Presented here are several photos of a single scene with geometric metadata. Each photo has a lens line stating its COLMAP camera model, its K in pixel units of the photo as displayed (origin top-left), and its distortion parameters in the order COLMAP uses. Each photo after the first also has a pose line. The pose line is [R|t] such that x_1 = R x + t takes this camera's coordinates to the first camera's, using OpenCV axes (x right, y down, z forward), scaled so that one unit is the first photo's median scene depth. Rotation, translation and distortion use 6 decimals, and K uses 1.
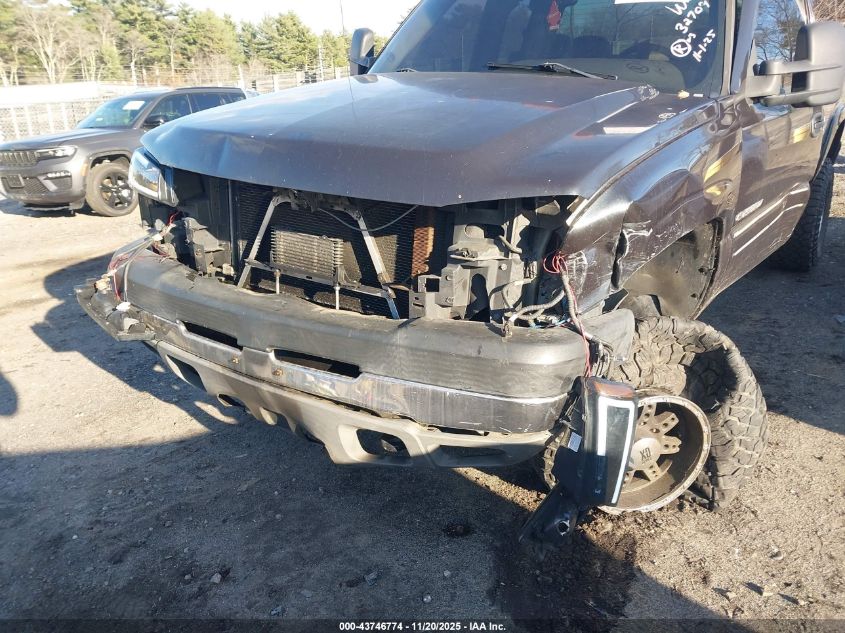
lens RADIAL K [[673.6, 0, 422.5], [0, 673.6, 316.5], [0, 0, 1]] dist [0.065367, -0.064400]
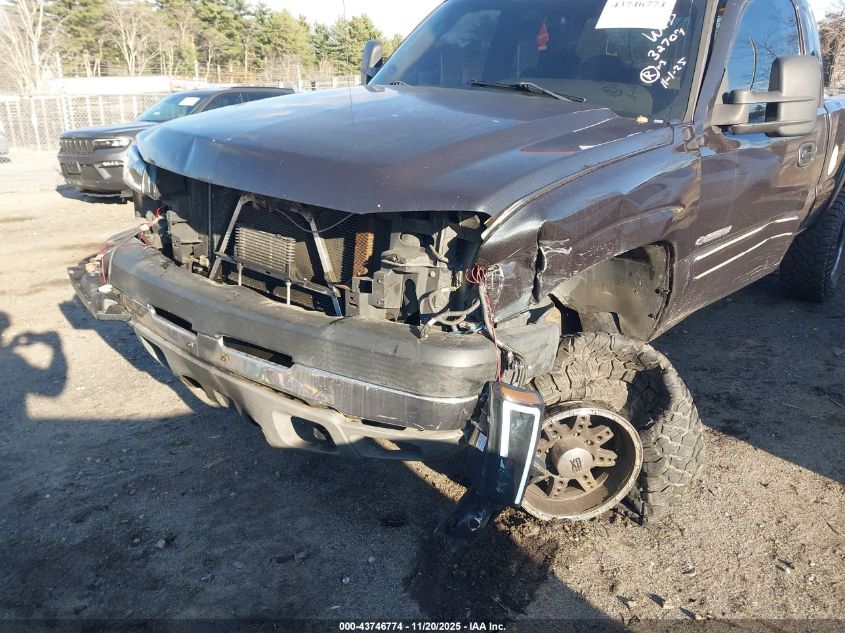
lens RADIAL K [[673.6, 0, 422.5], [0, 673.6, 316.5], [0, 0, 1]] dist [0.065367, -0.064400]
pose [[0.994771, 0.069446, -0.074882, 0.157708], [-0.070047, 0.997529, -0.005427, 0.000219], [0.074320, 0.010644, 0.997178, -0.051076]]
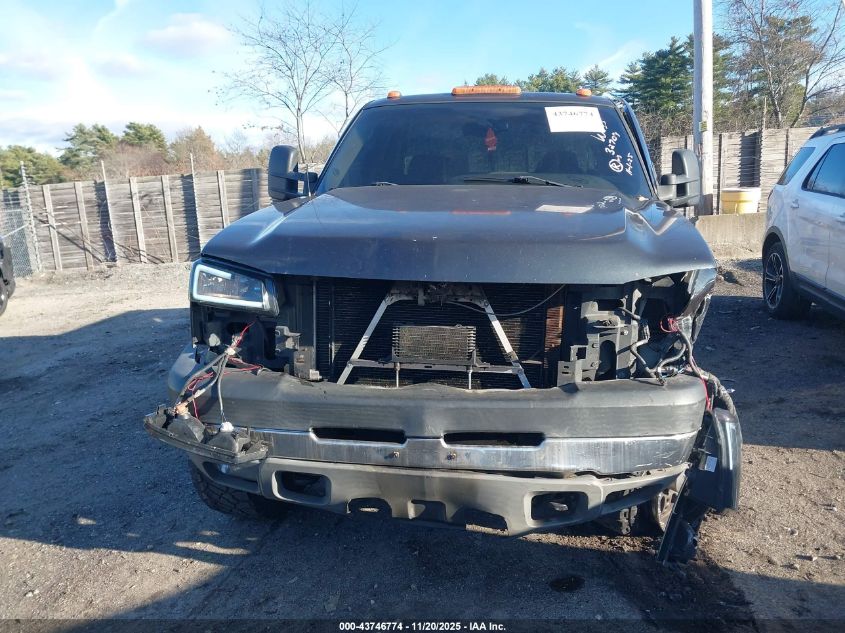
lens RADIAL K [[673.6, 0, 422.5], [0, 673.6, 316.5], [0, 0, 1]] dist [0.065367, -0.064400]
pose [[0.899860, -0.087633, 0.427286, -0.606098], [0.154988, 0.979921, -0.125431, -0.004561], [-0.407714, 0.179094, 0.895374, 0.043540]]
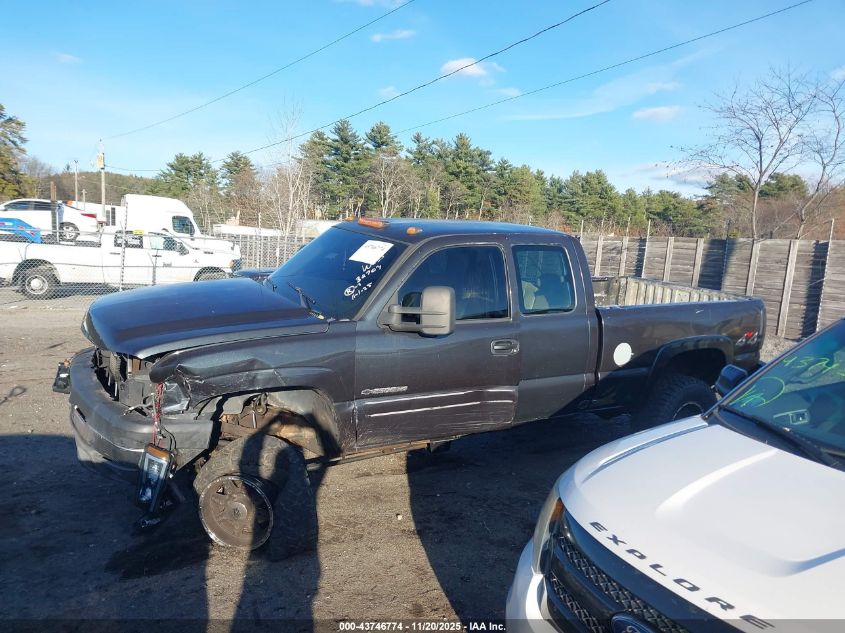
lens RADIAL K [[673.6, 0, 422.5], [0, 673.6, 316.5], [0, 0, 1]] dist [0.065367, -0.064400]
pose [[0.906700, 0.142017, -0.397147, 1.404217], [-0.220254, 0.962449, -0.158682, -0.109329], [0.359698, 0.231350, 0.903933, -0.540751]]
